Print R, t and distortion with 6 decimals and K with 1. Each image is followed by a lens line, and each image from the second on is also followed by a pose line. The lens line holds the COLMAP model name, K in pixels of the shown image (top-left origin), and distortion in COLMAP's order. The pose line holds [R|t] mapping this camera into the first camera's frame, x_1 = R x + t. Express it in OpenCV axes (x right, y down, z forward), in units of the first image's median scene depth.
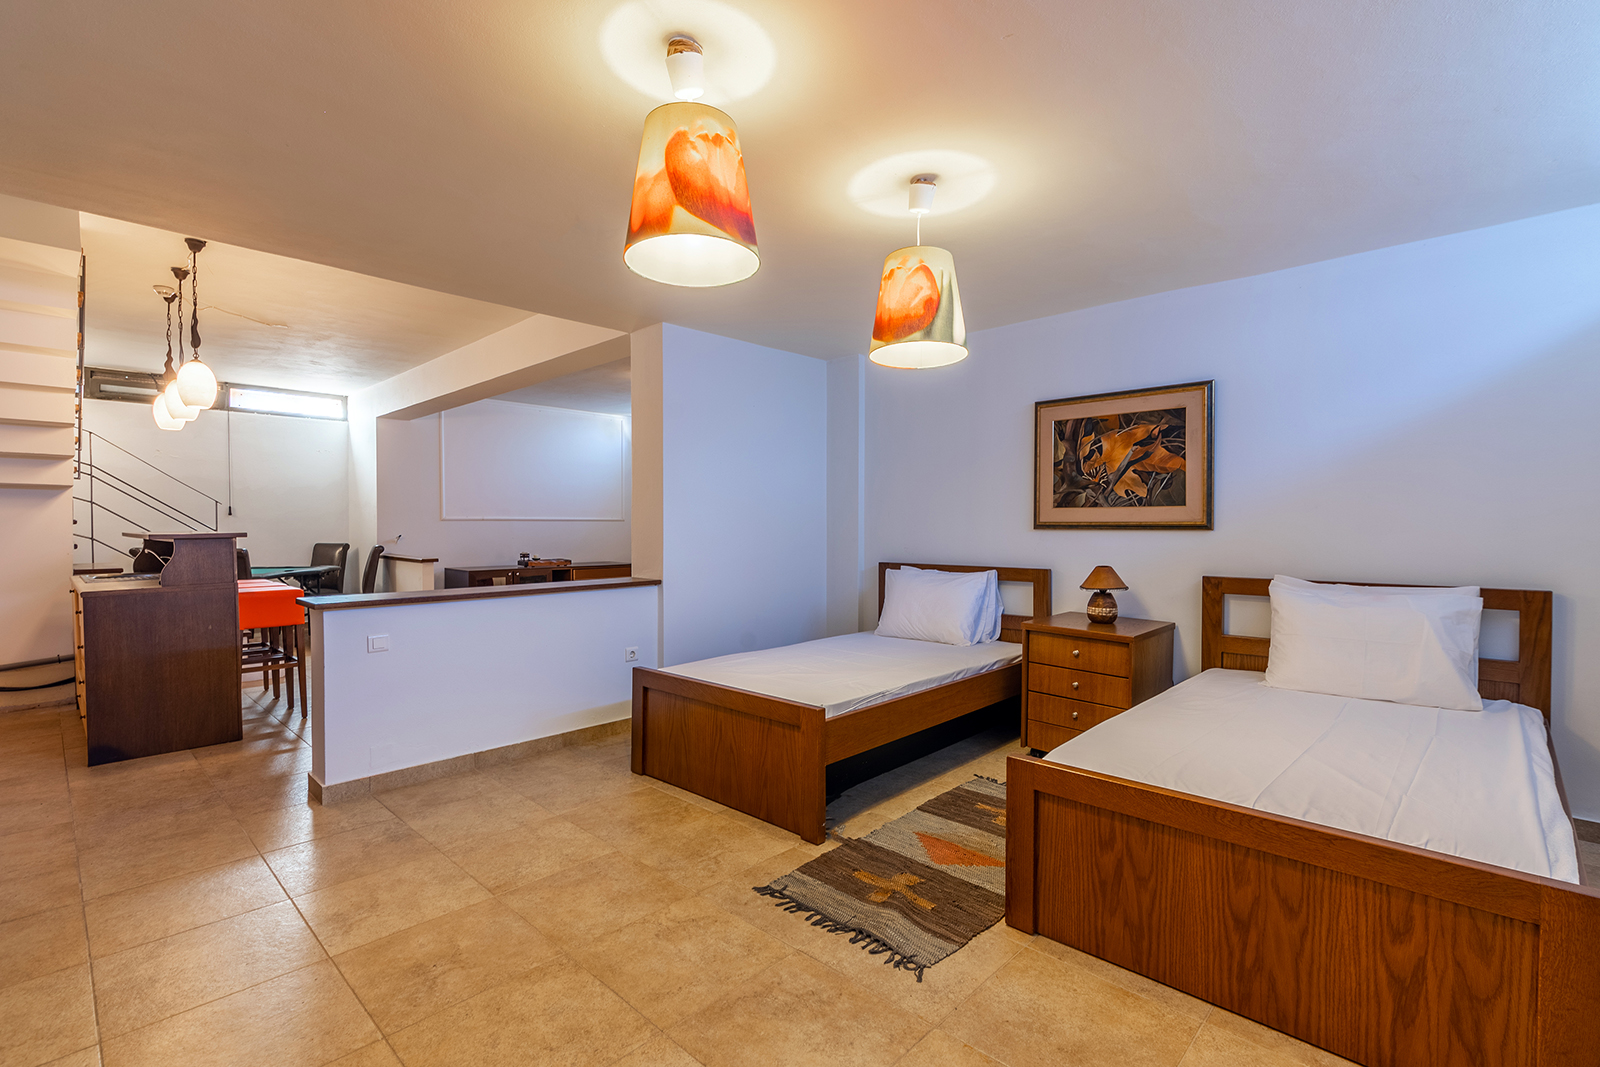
lens RADIAL K [[740.9, 0, 808.8], [0, 740.9, 535.9], [0, 0, 1]] dist [0.008088, -0.004480]
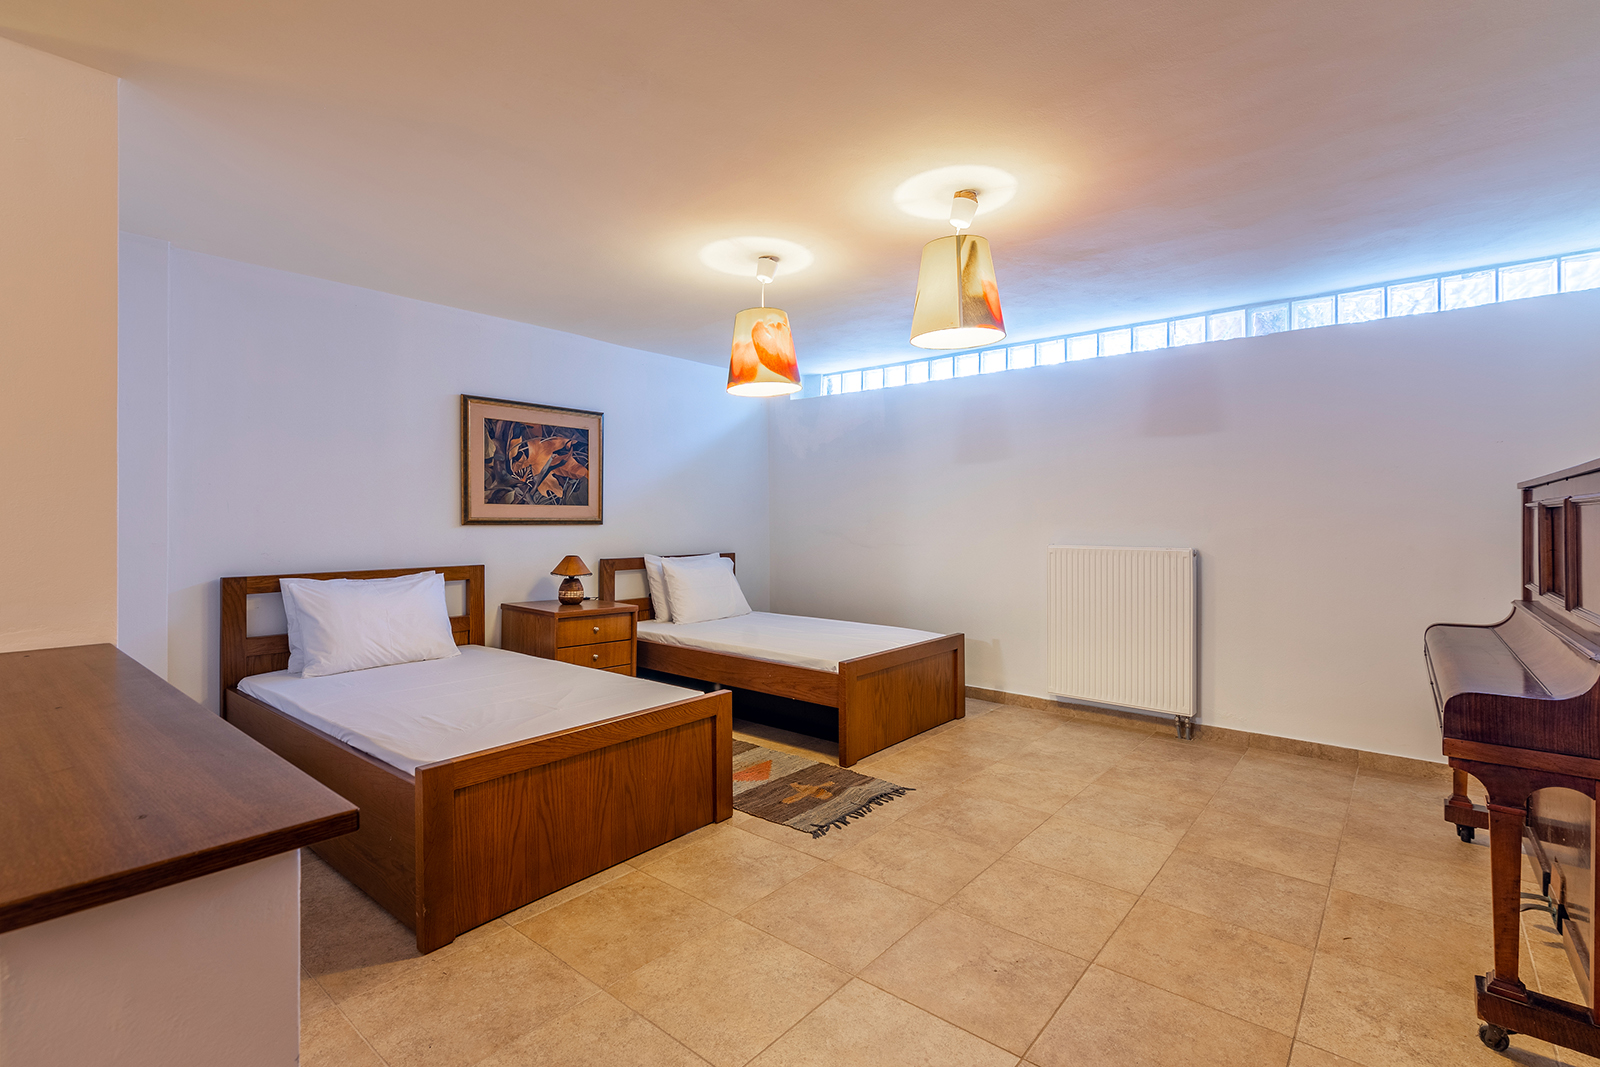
lens RADIAL K [[740.9, 0, 804.5], [0, 740.9, 520.1], [0, 0, 1]] dist [0.008088, -0.004480]
pose [[-0.077128, -0.001097, 0.997021, -0.793523], [0.013598, 0.999905, 0.002152, -0.013093], [-0.996929, 0.013724, -0.077105, 0.715042]]
